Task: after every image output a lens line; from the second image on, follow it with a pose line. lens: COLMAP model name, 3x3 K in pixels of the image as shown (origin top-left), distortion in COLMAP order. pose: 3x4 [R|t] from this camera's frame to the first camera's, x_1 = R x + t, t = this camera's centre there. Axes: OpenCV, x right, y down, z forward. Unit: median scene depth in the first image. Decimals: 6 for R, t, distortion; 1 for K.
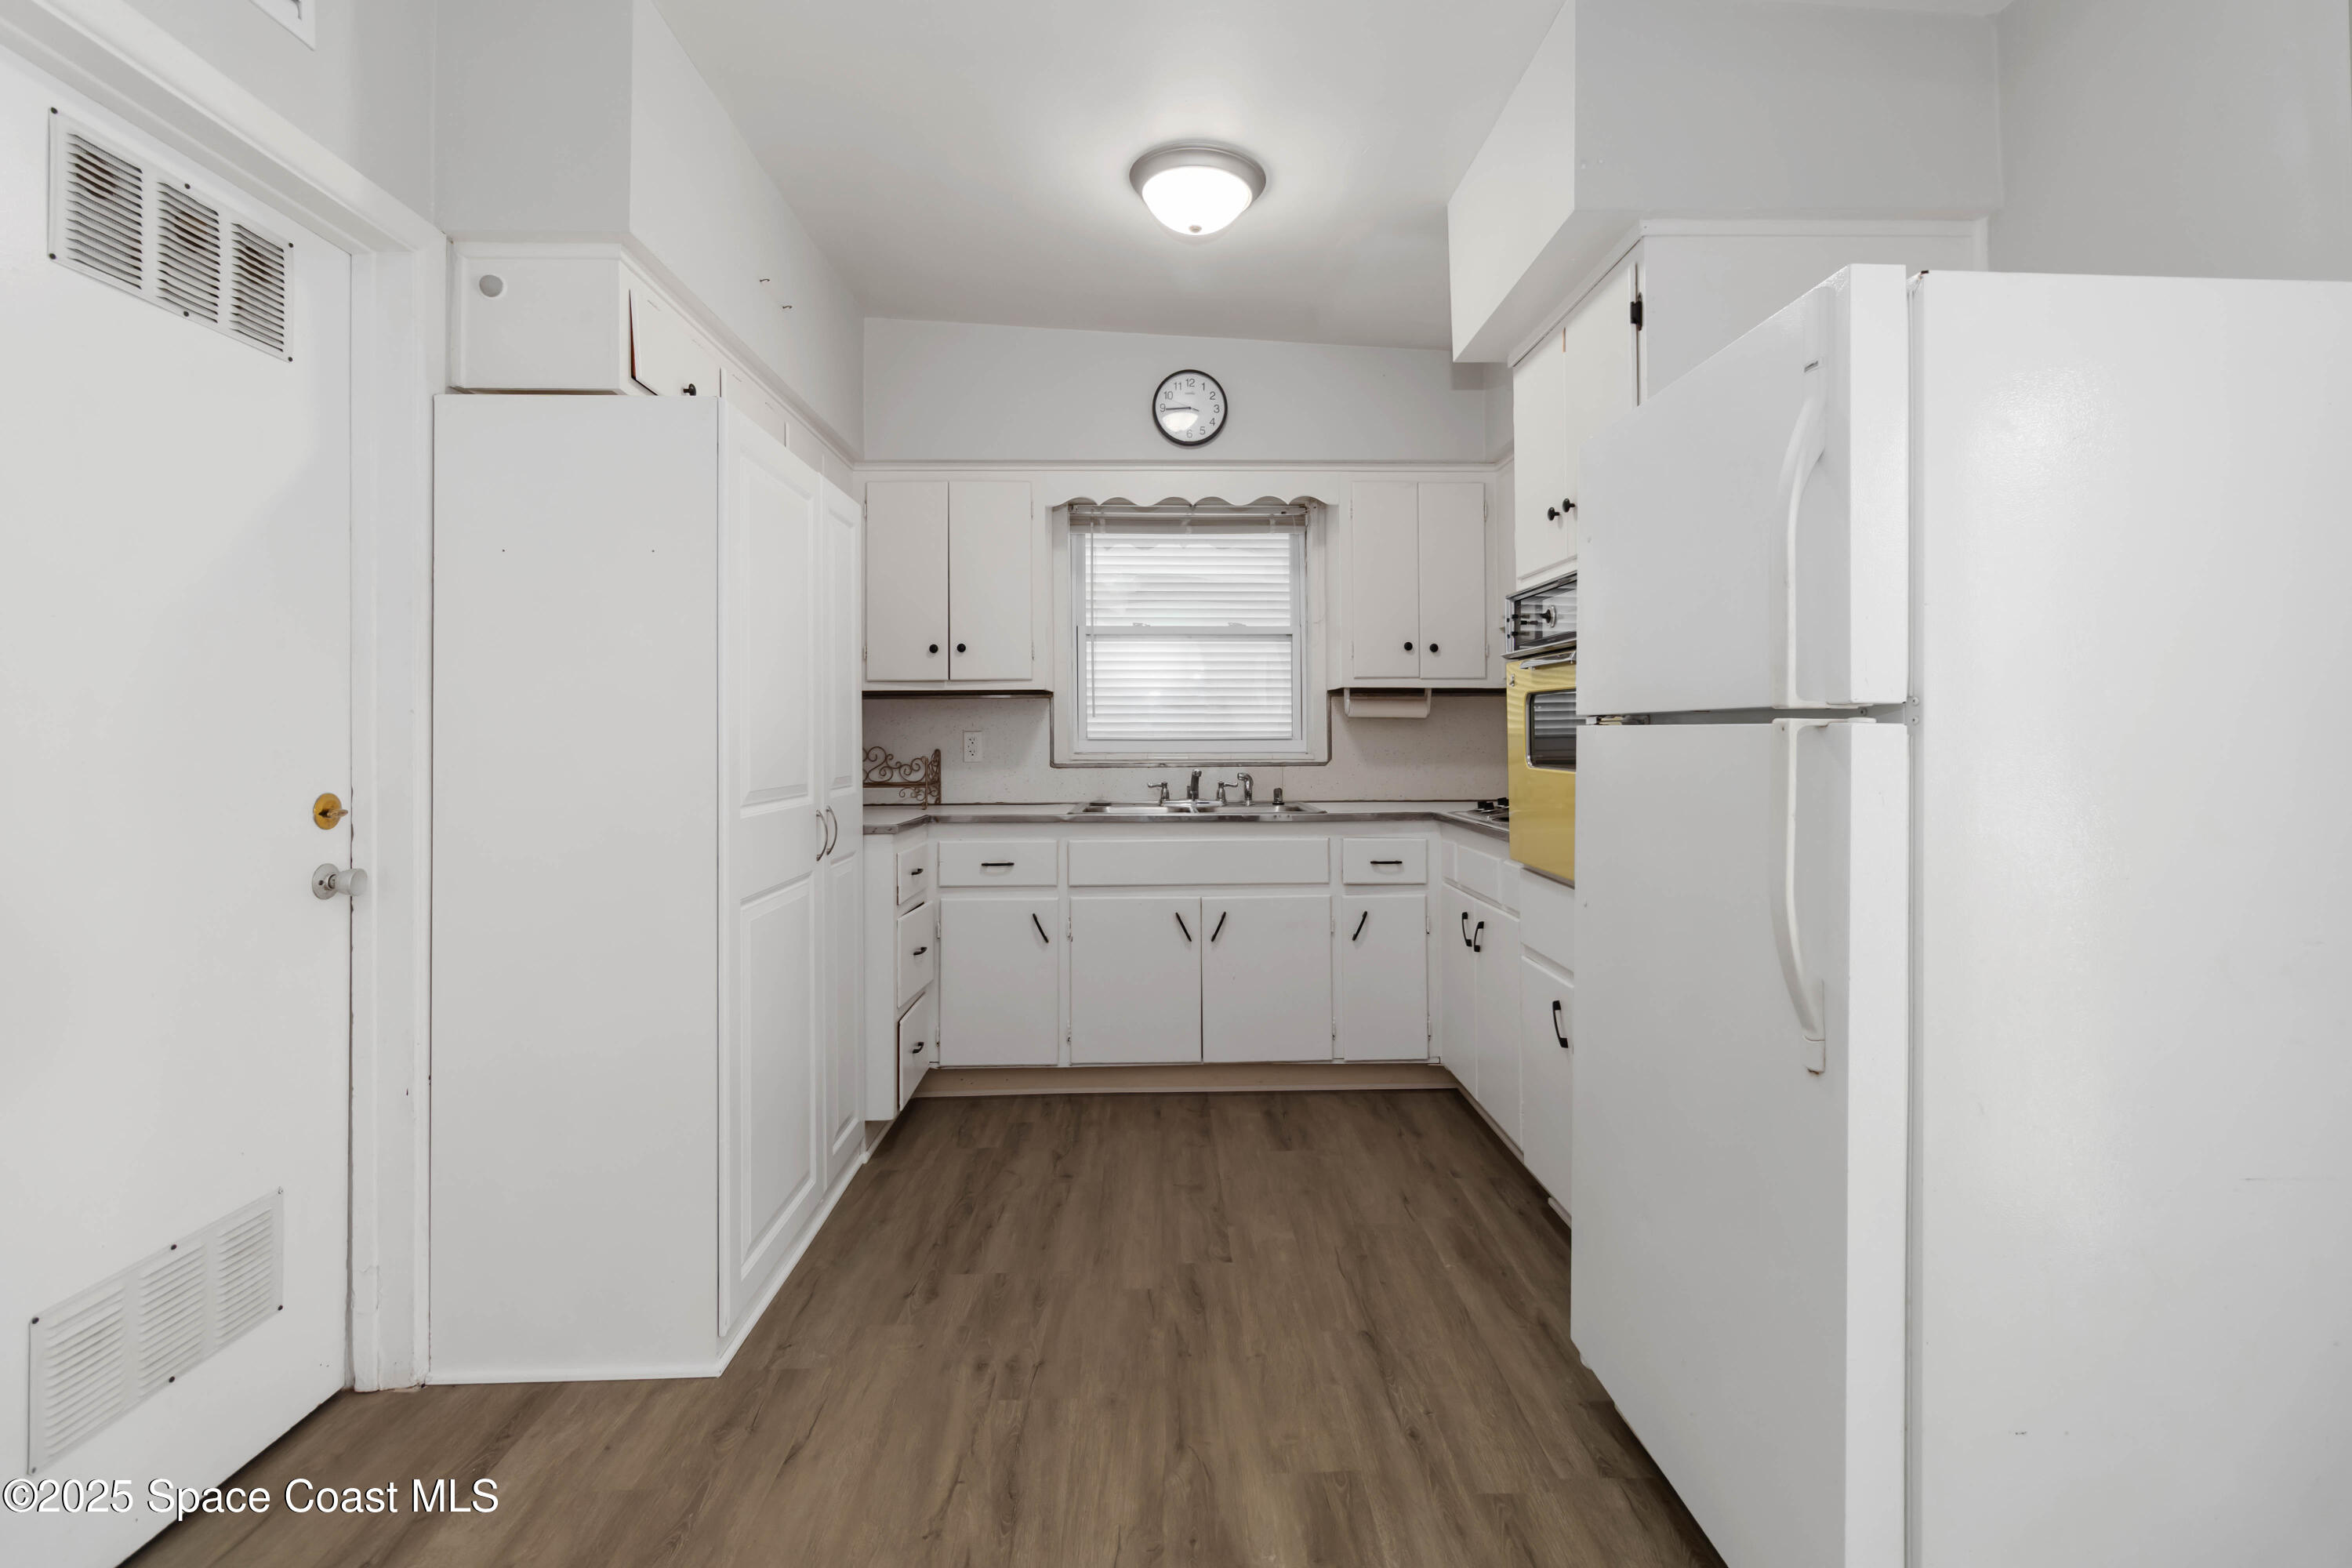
lens RADIAL K [[1095.5, 0, 1204.8], [0, 1095.5, 740.1], [0, 0, 1]] dist [-0.001326, 0.001812]
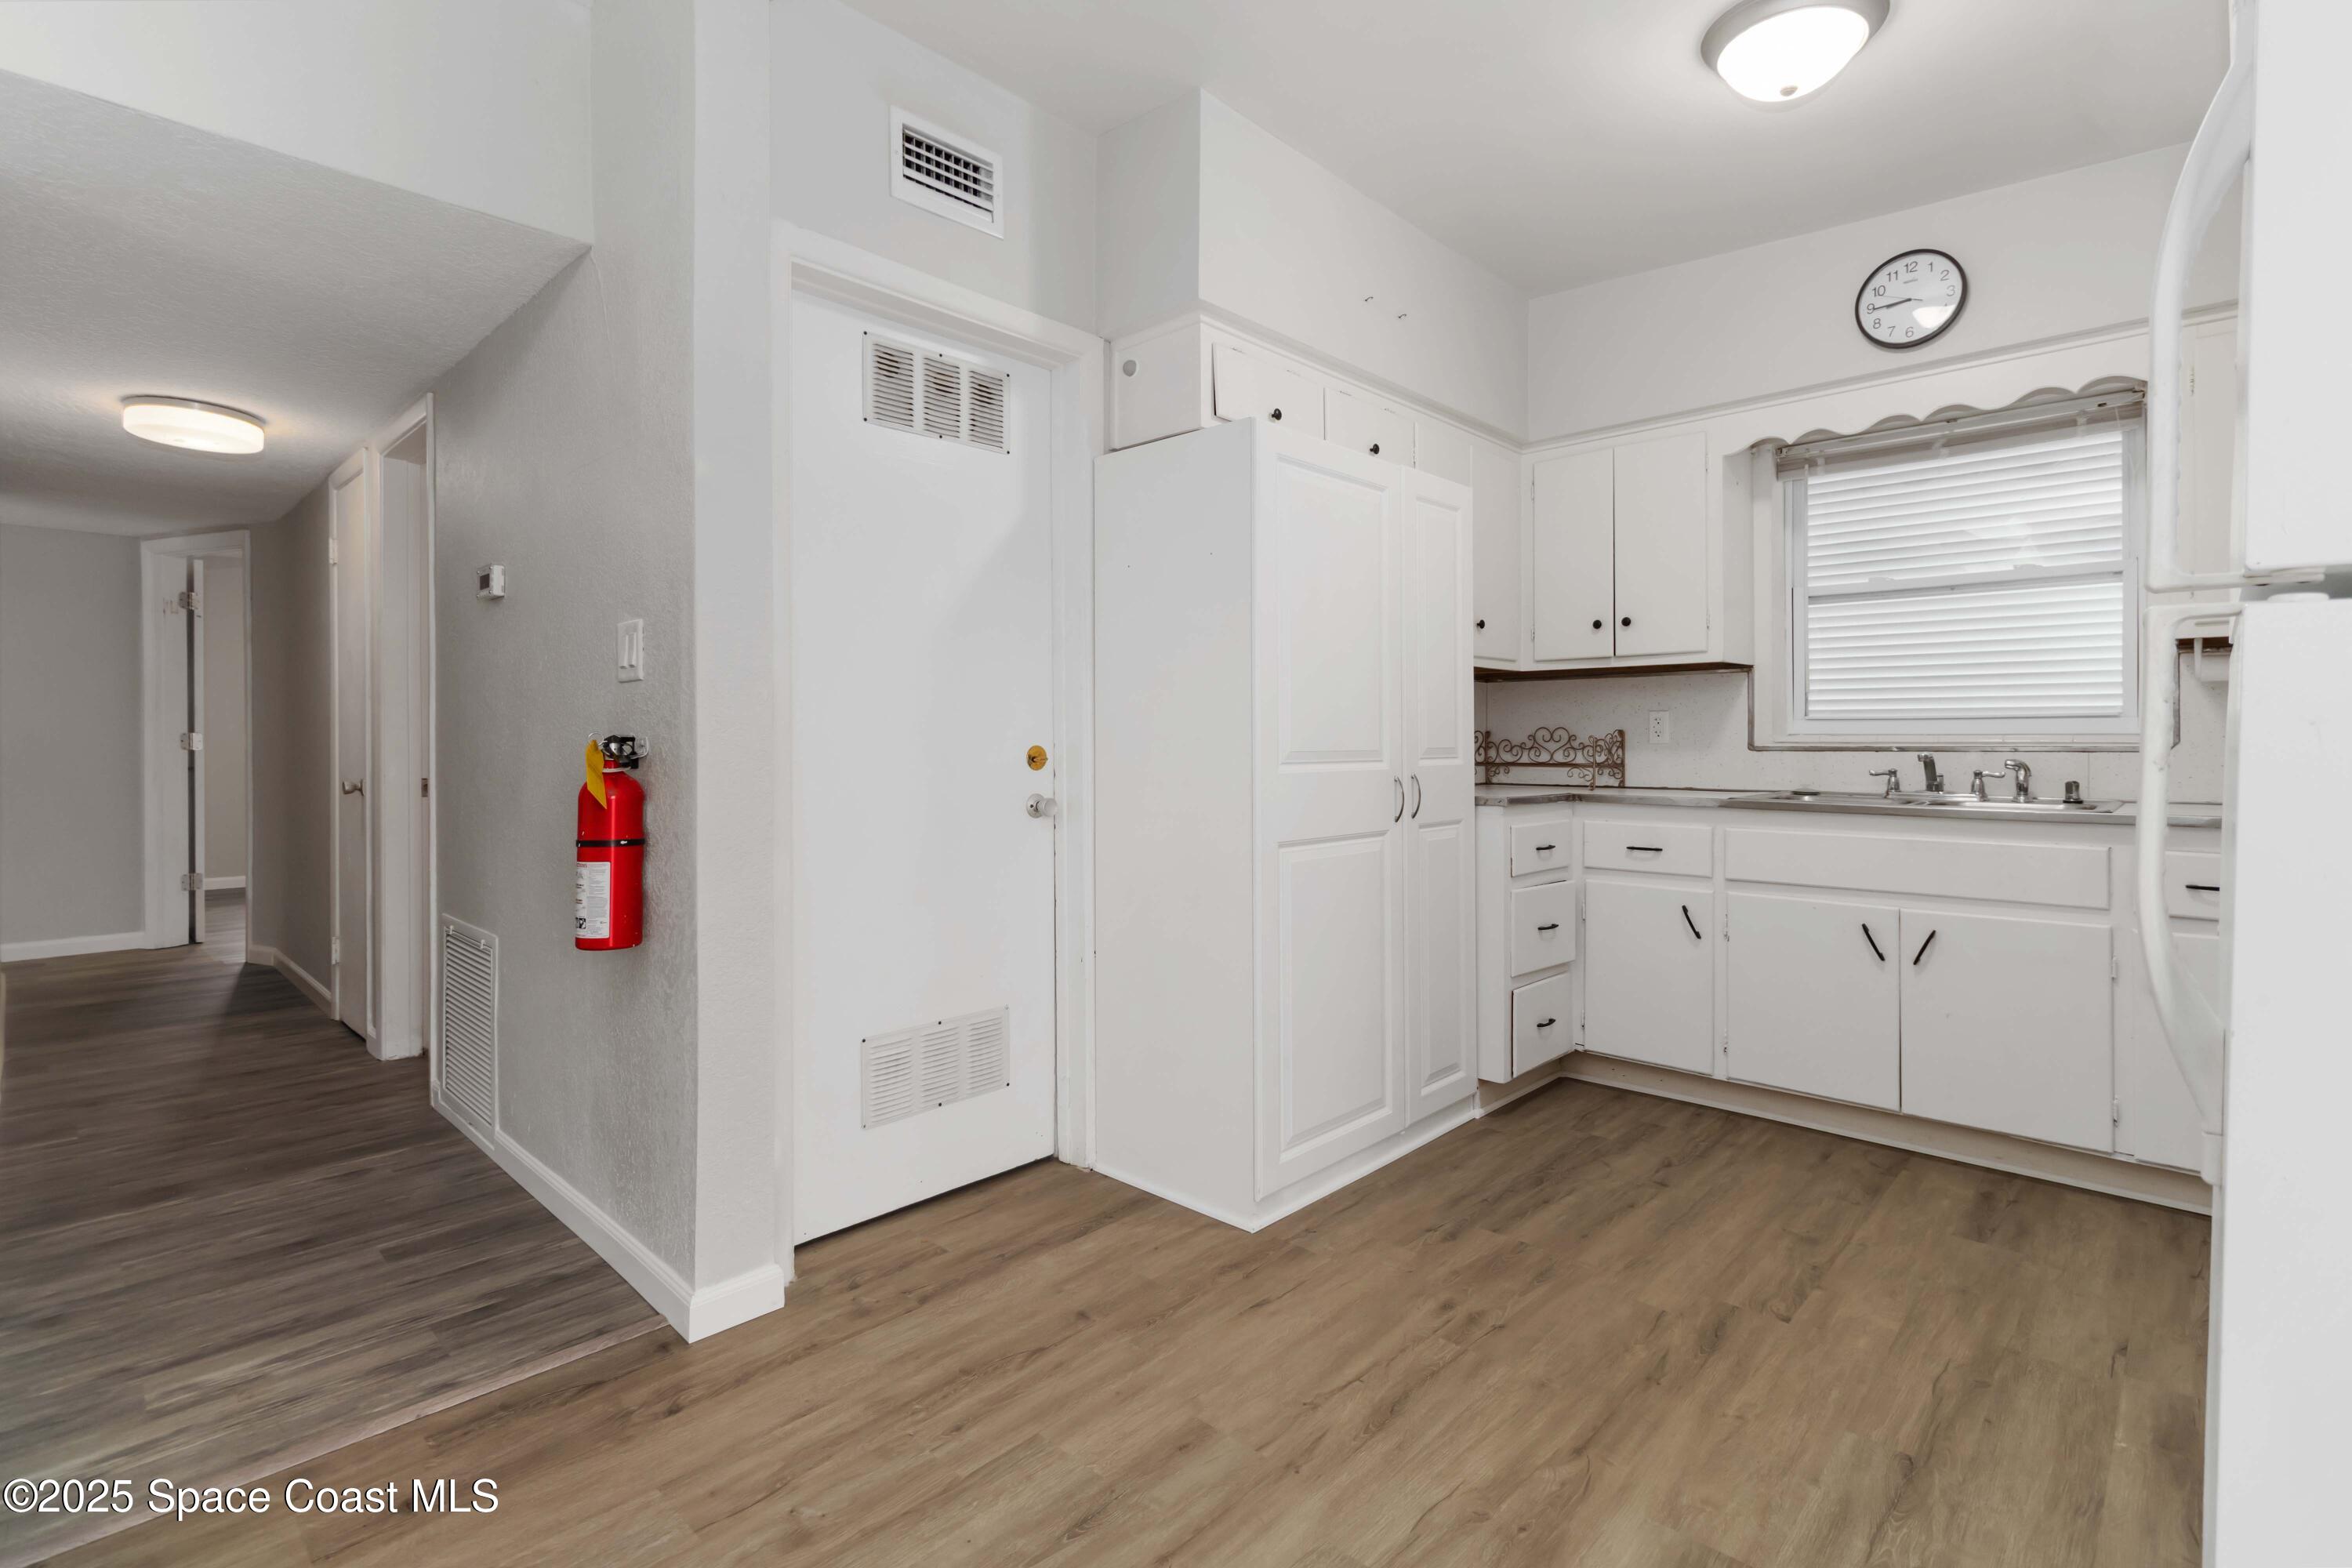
lens RADIAL K [[1095.5, 0, 1183.5], [0, 1095.5, 765.3], [0, 0, 1]] dist [-0.001326, 0.001812]
pose [[0.703613, 0.019414, -0.710318, 0.285301], [-0.002971, 0.999698, 0.024380, 0.028708], [0.710578, -0.015044, 0.703458, 0.083290]]
